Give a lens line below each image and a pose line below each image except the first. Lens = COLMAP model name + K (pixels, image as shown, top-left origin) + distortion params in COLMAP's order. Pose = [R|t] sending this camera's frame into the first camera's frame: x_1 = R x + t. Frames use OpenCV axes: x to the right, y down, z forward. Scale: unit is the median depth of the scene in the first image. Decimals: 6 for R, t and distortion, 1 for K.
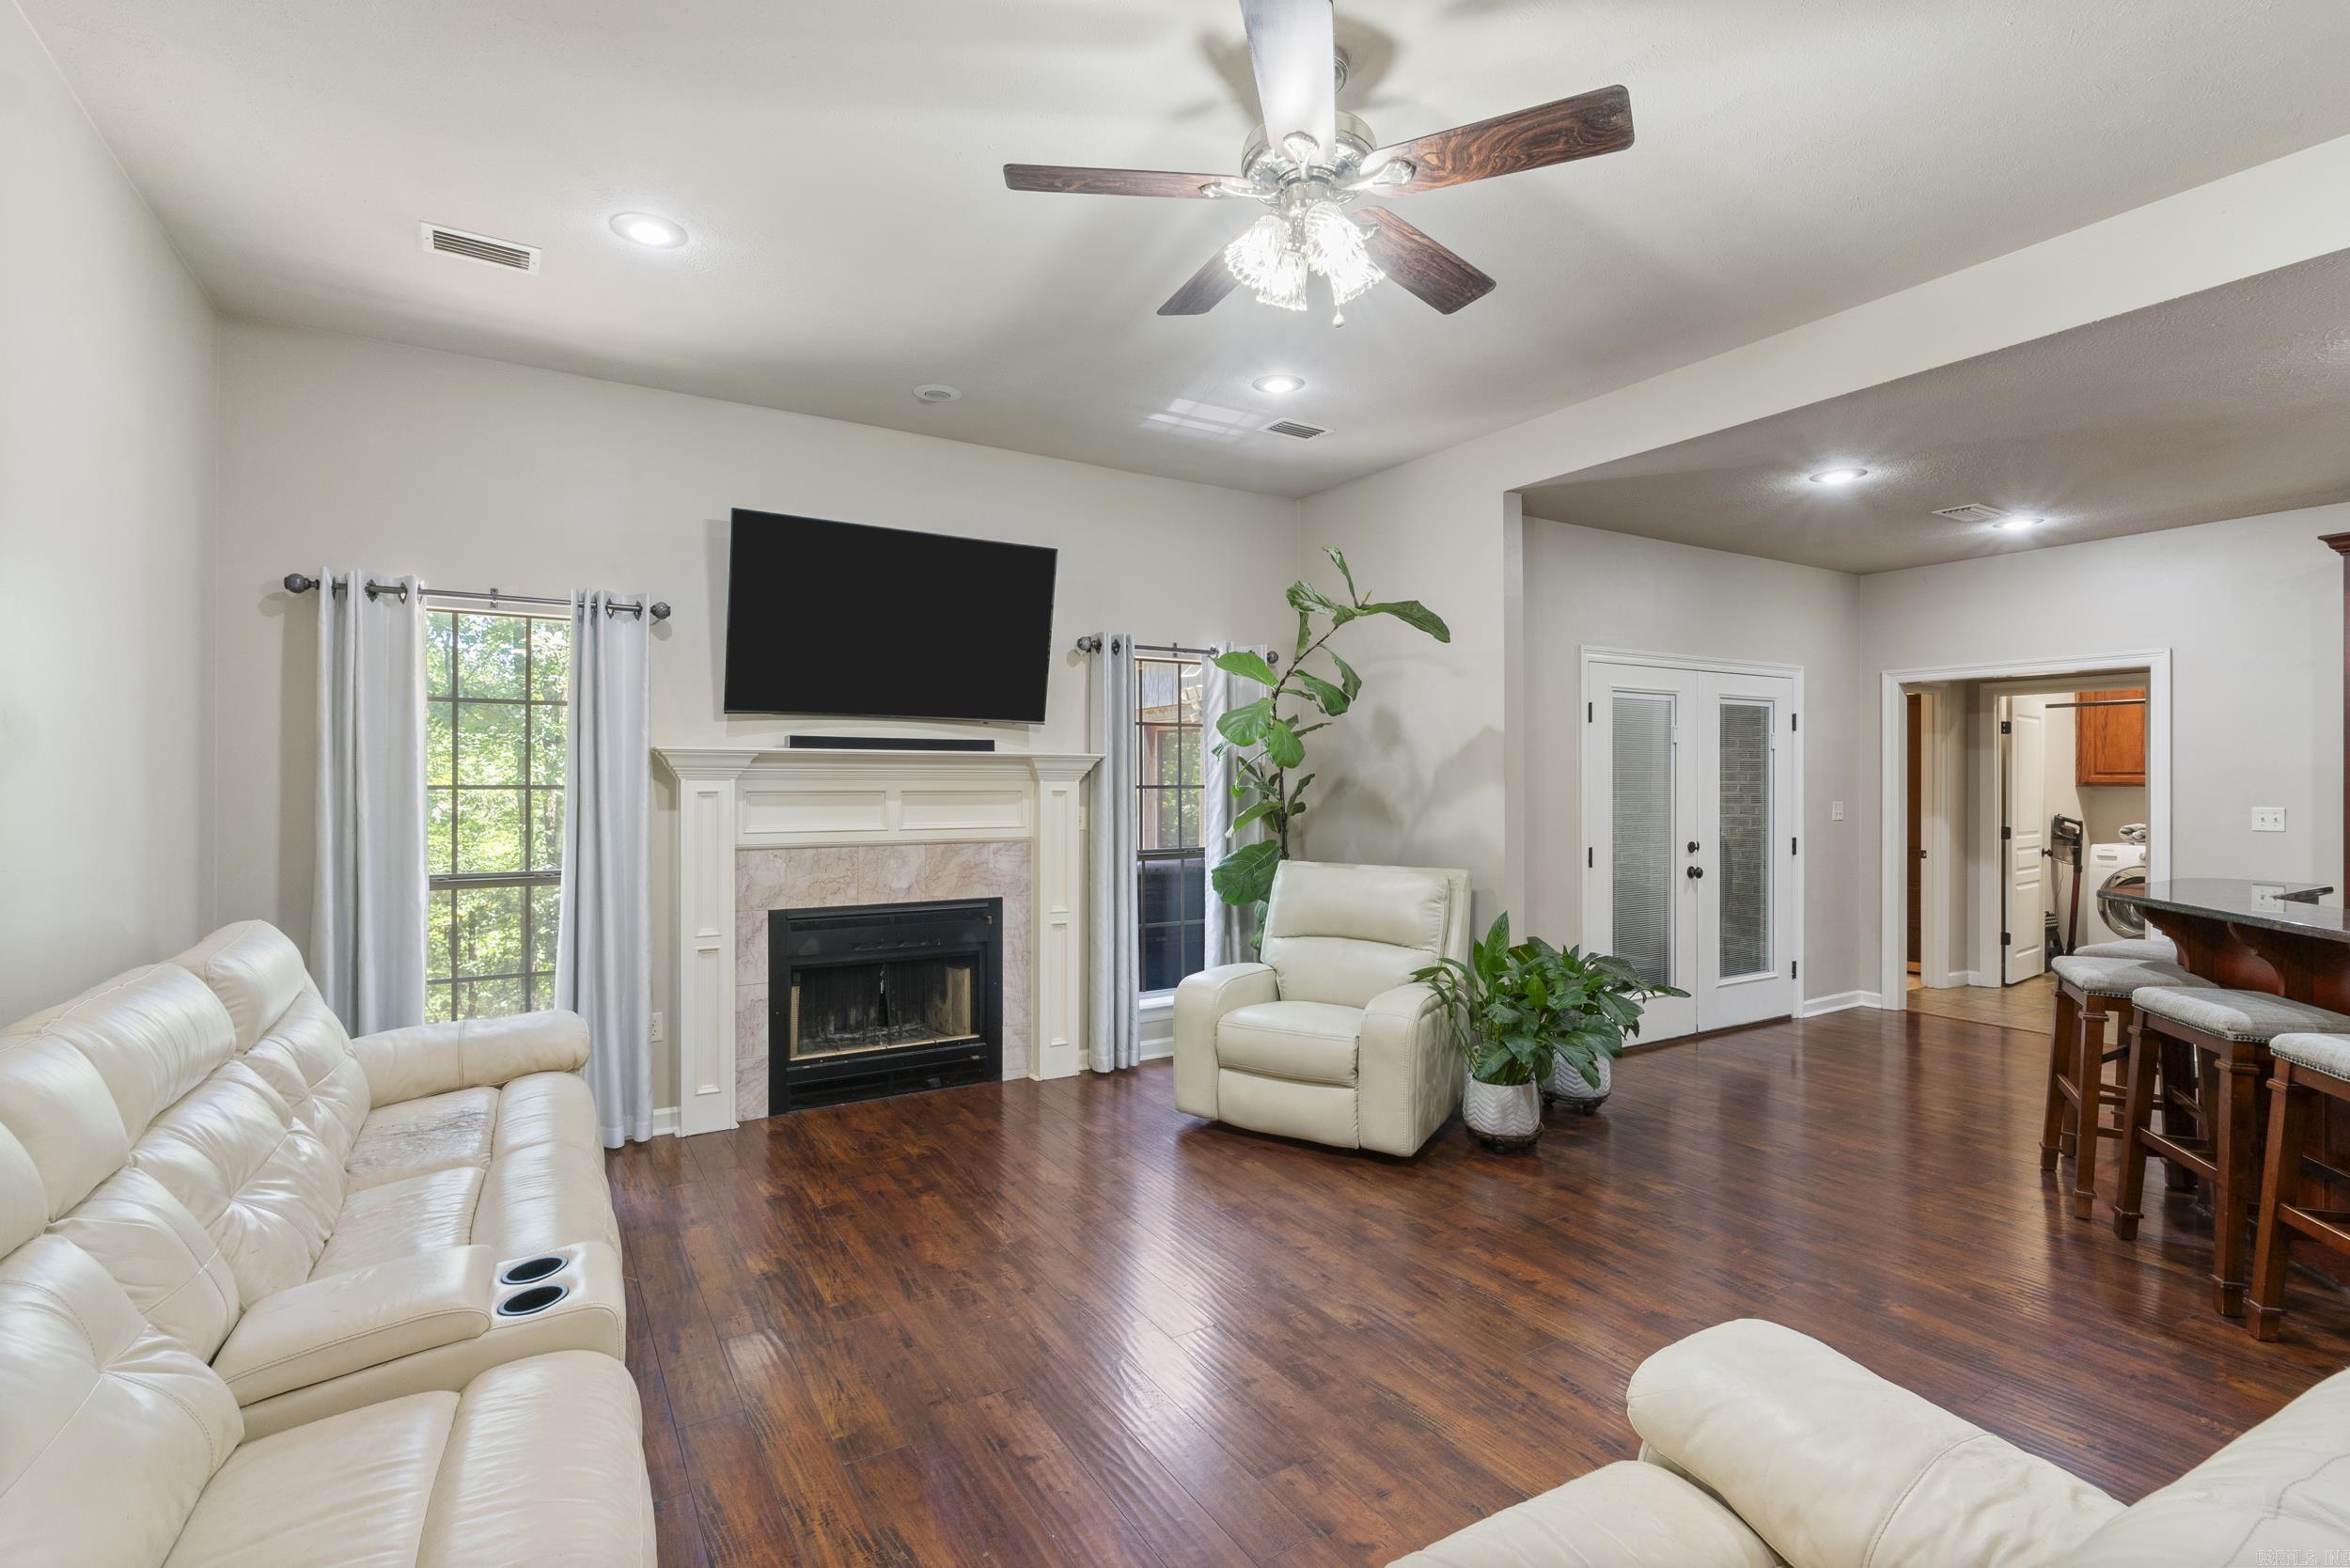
lens RADIAL K [[1085.2, 0, 1178.9], [0, 1085.2, 780.9], [0, 0, 1]] dist [-0.009838, 0.001103]
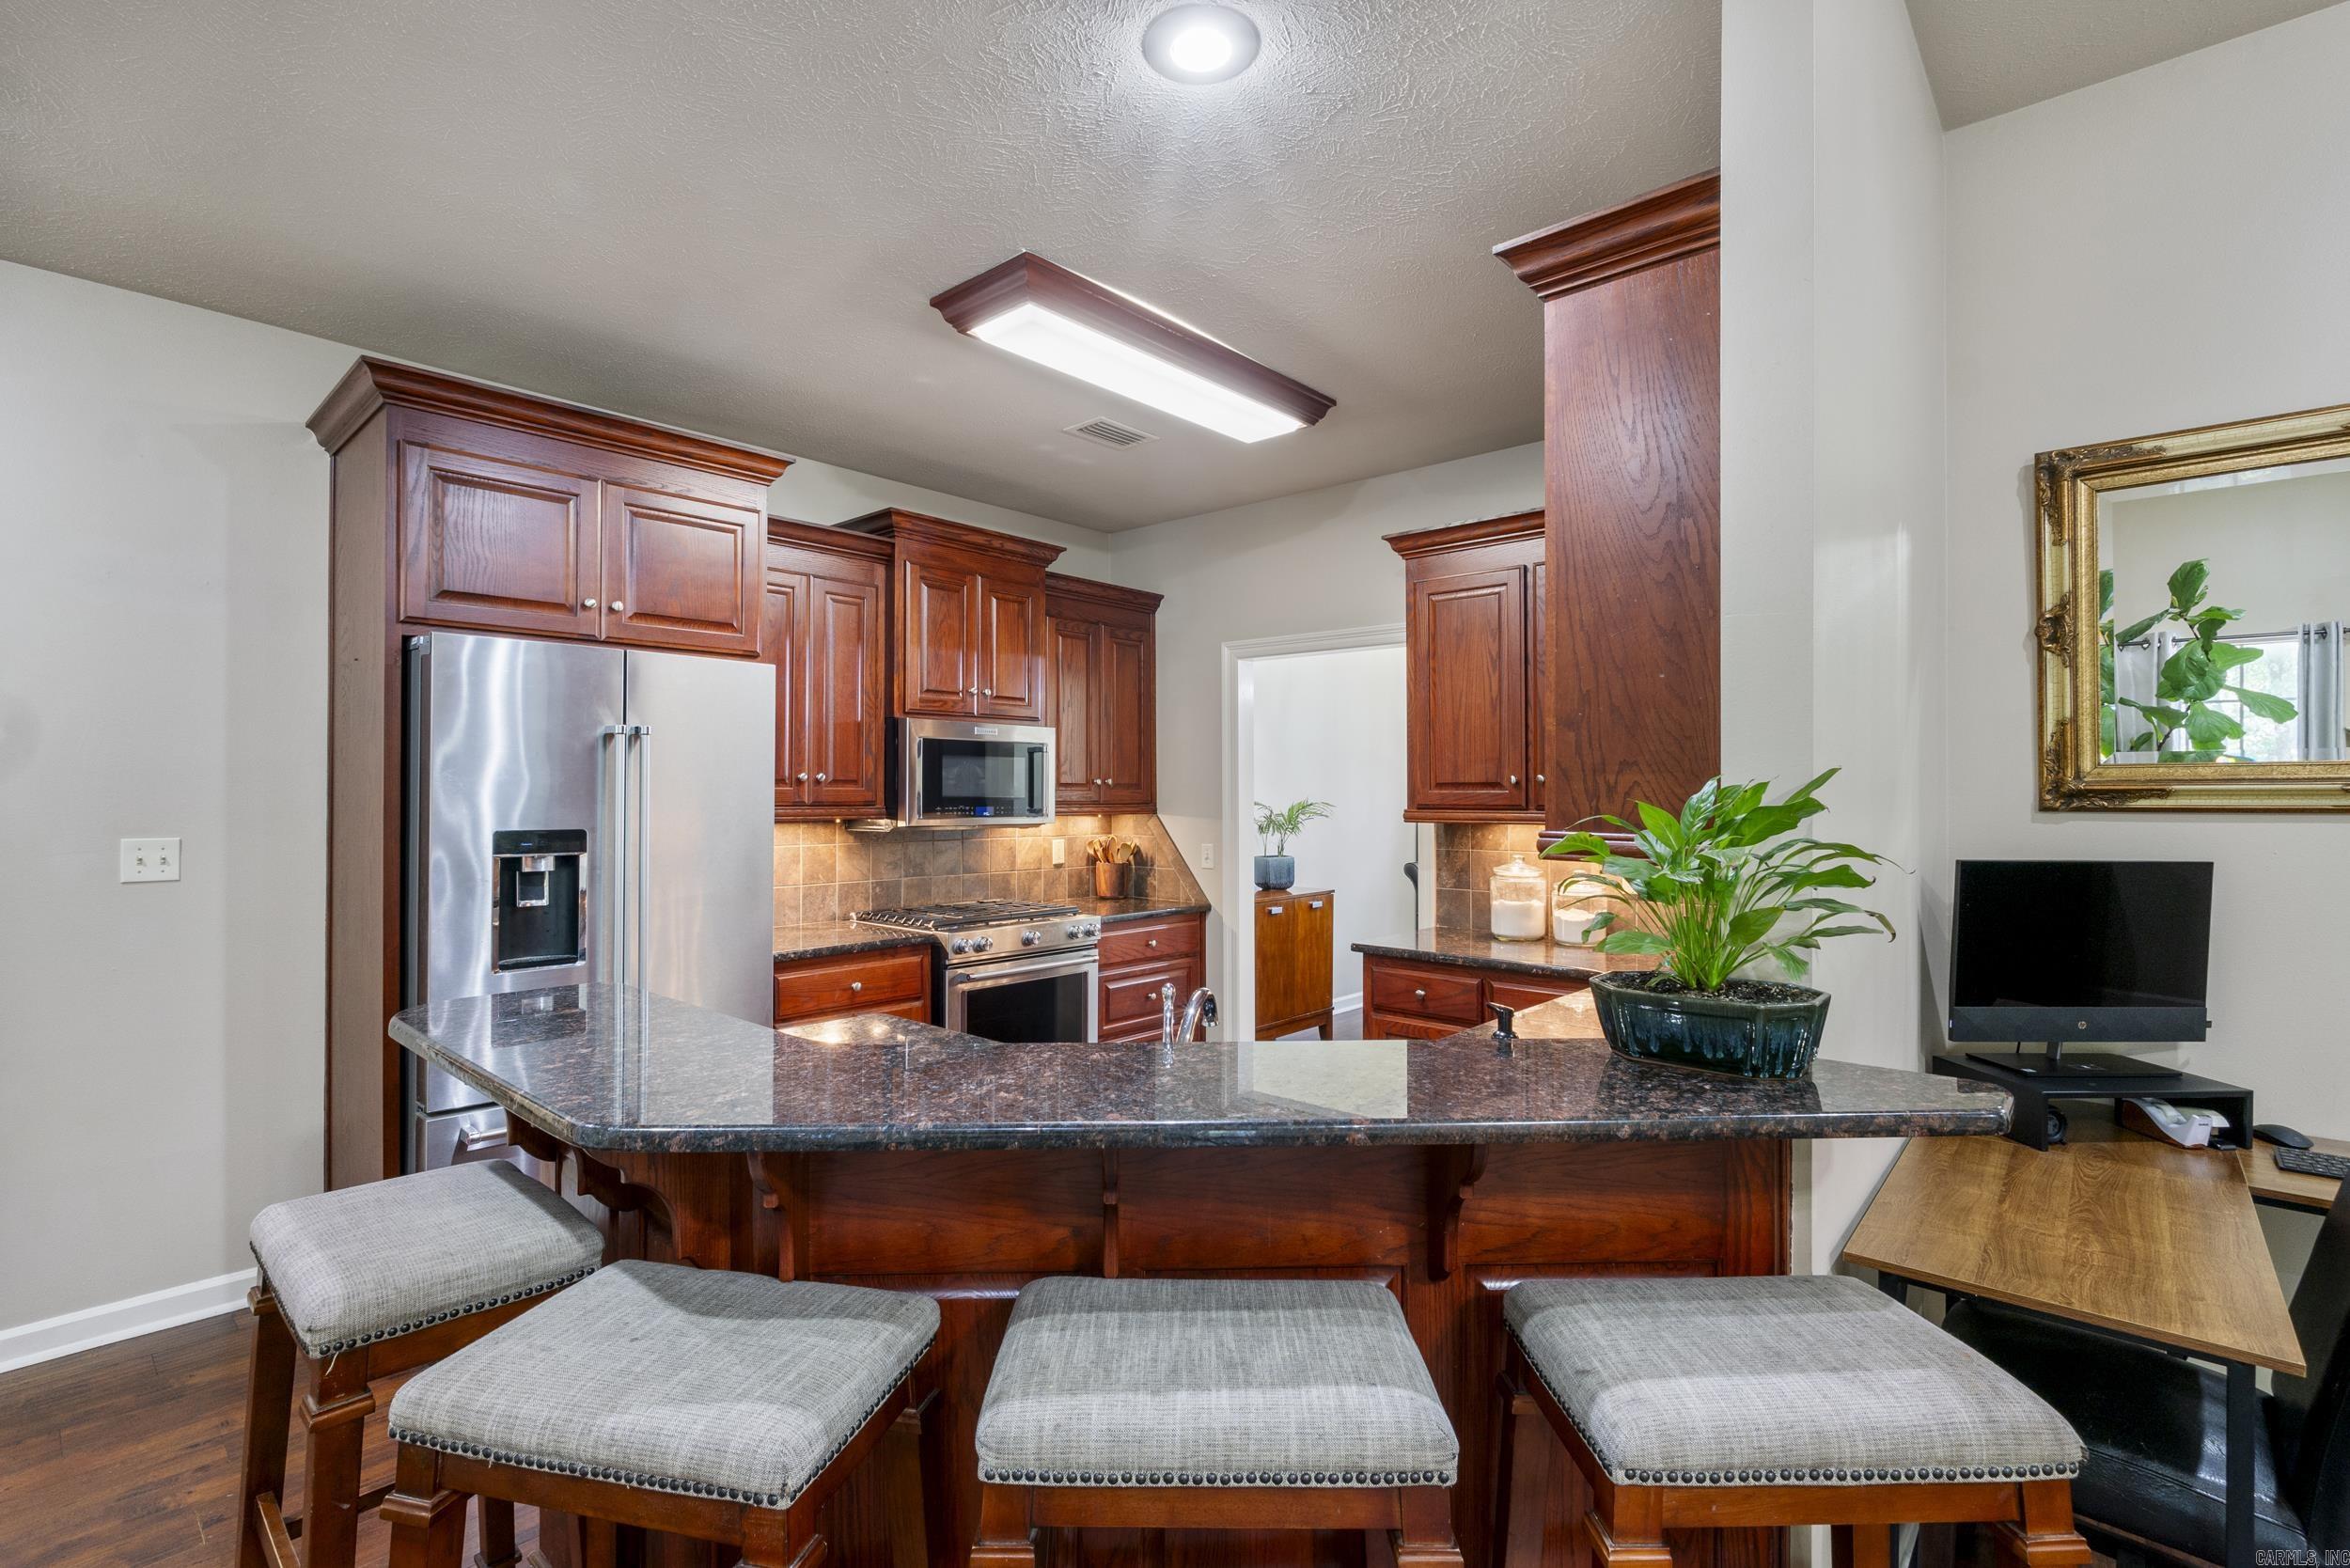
lens RADIAL K [[1085.2, 0, 1165.6], [0, 1085.2, 778.2], [0, 0, 1]] dist [-0.009838, 0.001103]
pose [[-0.277488, 0.012184, 0.960652, 0.373231], [-0.001076, 0.999915, -0.012992, 0.001018], [-0.960729, -0.004639, -0.277451, 0.703819]]
